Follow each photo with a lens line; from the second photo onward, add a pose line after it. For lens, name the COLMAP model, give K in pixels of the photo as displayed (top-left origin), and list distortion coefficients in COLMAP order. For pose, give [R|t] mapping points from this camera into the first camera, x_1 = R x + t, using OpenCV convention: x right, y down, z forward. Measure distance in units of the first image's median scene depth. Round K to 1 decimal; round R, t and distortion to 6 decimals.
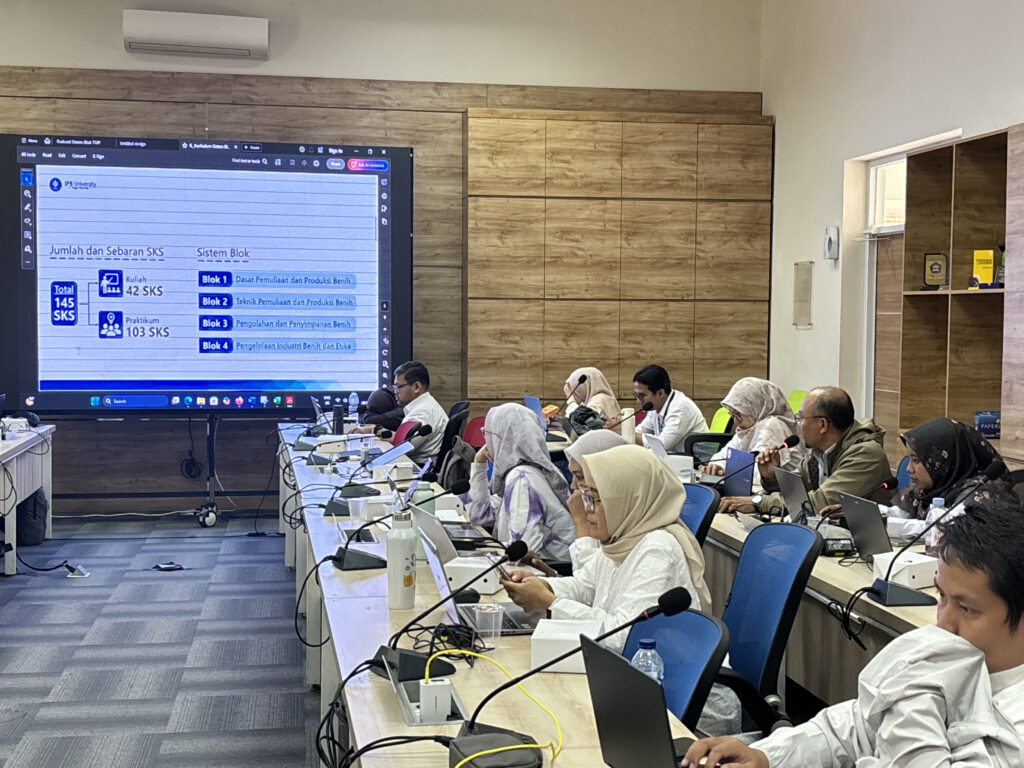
lens RADIAL K [[1479.3, 0, 521.6], [0, 1479.3, 393.6], [0, 0, 1]] dist [0.266551, -0.973266]
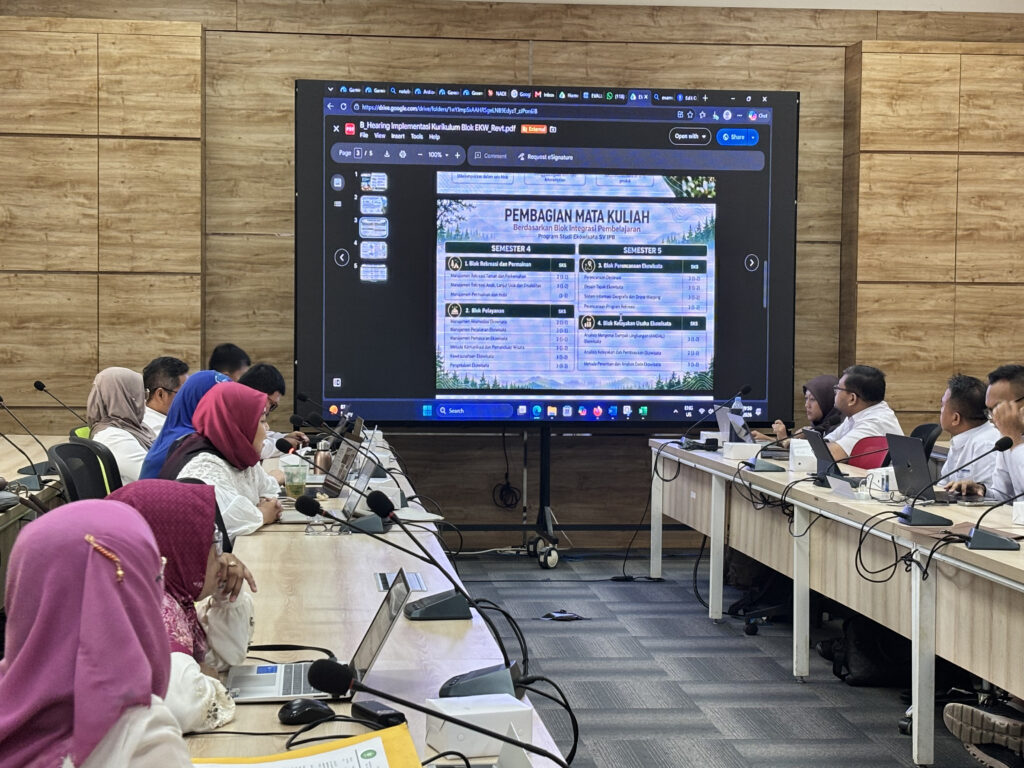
lens RADIAL K [[1898.4, 0, 515.1], [0, 1898.4, 375.0], [0, 0, 1]] dist [0.256510, -0.990876]
pose [[0.998473, 0.004714, -0.055038, -0.160273], [-0.005770, 0.999802, -0.019032, 0.004772], [0.054938, 0.019320, 0.998303, -0.017026]]
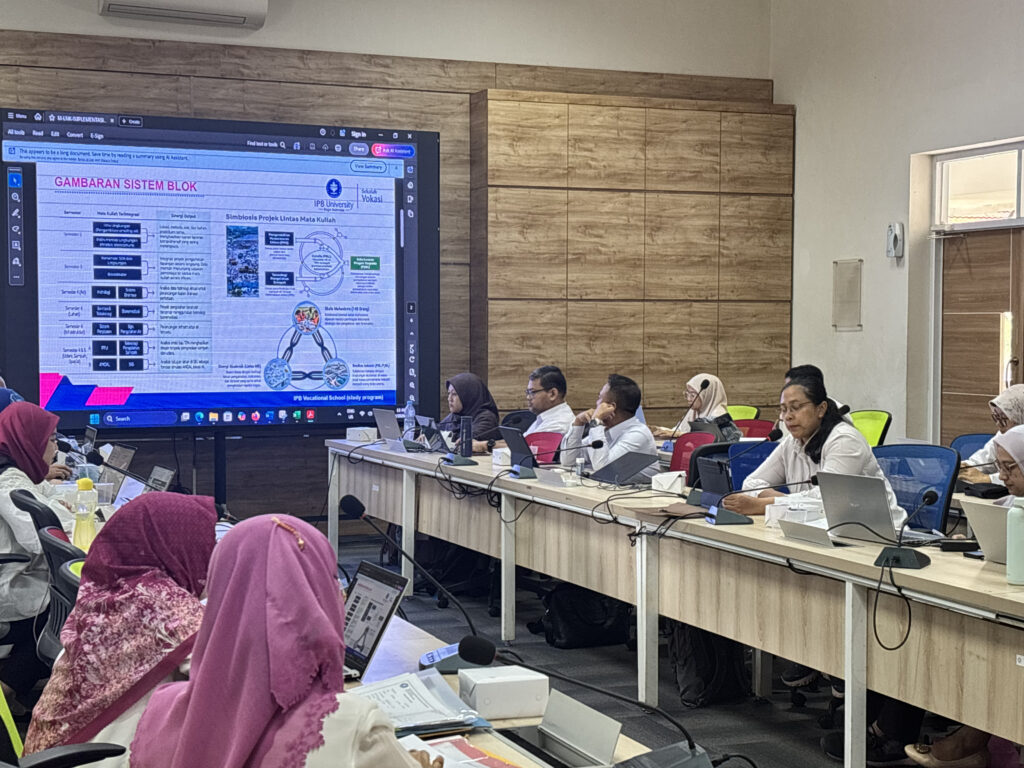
lens RADIAL K [[1706.3, 0, 526.6], [0, 1706.3, 395.6], [0, 0, 1]] dist [0.274701, -1.076755]
pose [[0.976228, -0.013948, 0.216295, -0.238567], [0.015980, 0.999843, -0.007647, 0.002919], [-0.216154, 0.010921, 0.976298, -0.022342]]
